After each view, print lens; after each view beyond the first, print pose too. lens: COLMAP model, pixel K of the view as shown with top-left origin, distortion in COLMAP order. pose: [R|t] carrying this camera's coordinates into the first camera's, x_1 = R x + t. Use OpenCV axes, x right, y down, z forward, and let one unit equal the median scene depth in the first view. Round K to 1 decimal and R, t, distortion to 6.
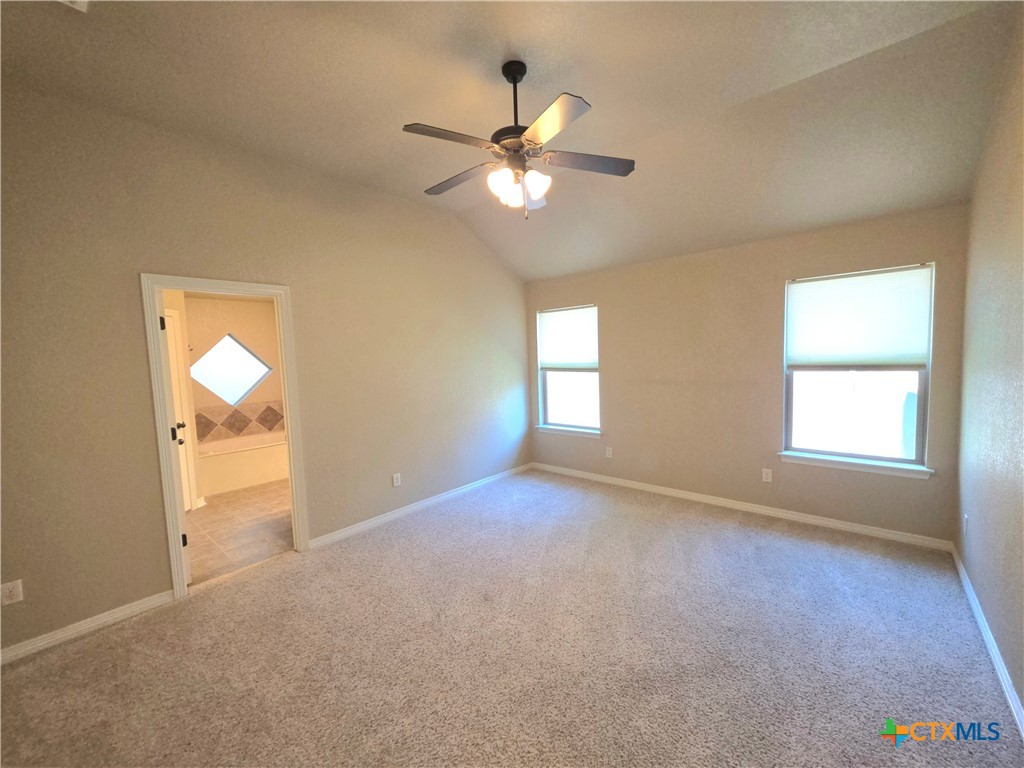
lens RADIAL K [[409.1, 0, 514.2], [0, 409.1, 384.6], [0, 0, 1]] dist [0.002506, 0.000093]
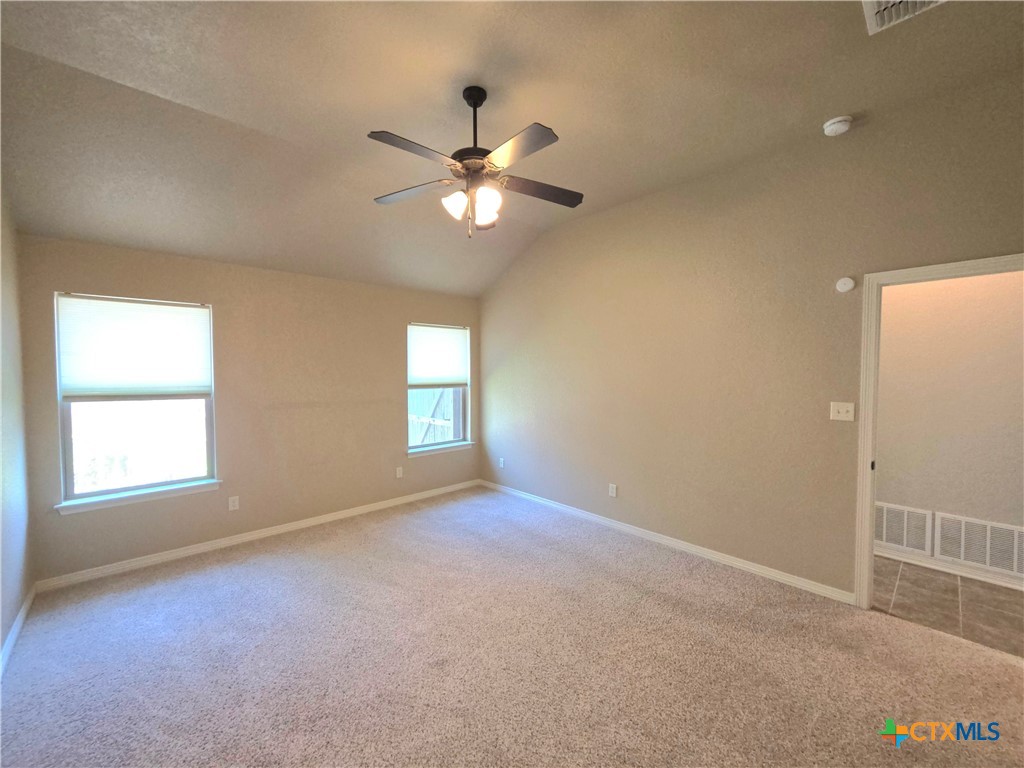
lens RADIAL K [[407.1, 0, 512.0], [0, 407.1, 384.0], [0, 0, 1]] dist [-0.015274, 0.000027]
pose [[0.093900, 0.000244, 0.995582, -0.468648], [0.070544, 0.997485, -0.006898, -0.013619], [-0.993079, 0.070880, 0.093646, 0.403827]]
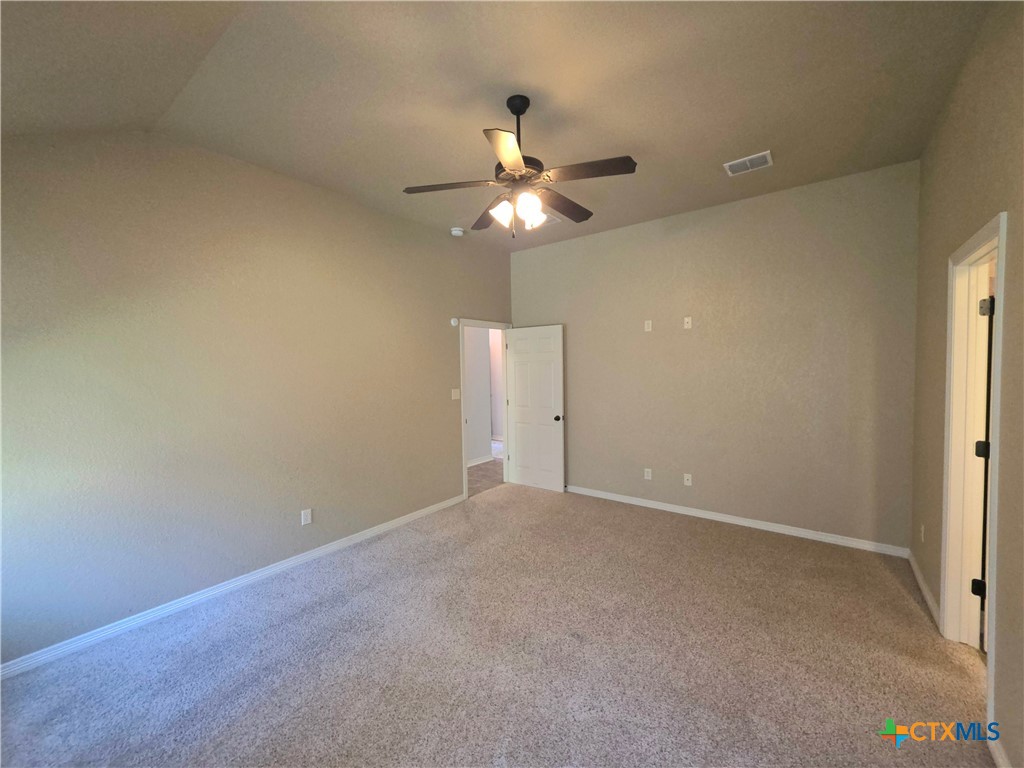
lens RADIAL K [[409.1, 0, 514.2], [0, 409.1, 384.6], [0, 0, 1]] dist [0.002506, 0.000093]
pose [[-0.995473, 0.053675, -0.078442, 0.061581], [0.044197, 0.992037, 0.117939, -0.080710], [0.084148, 0.113939, -0.989918, 0.991514]]
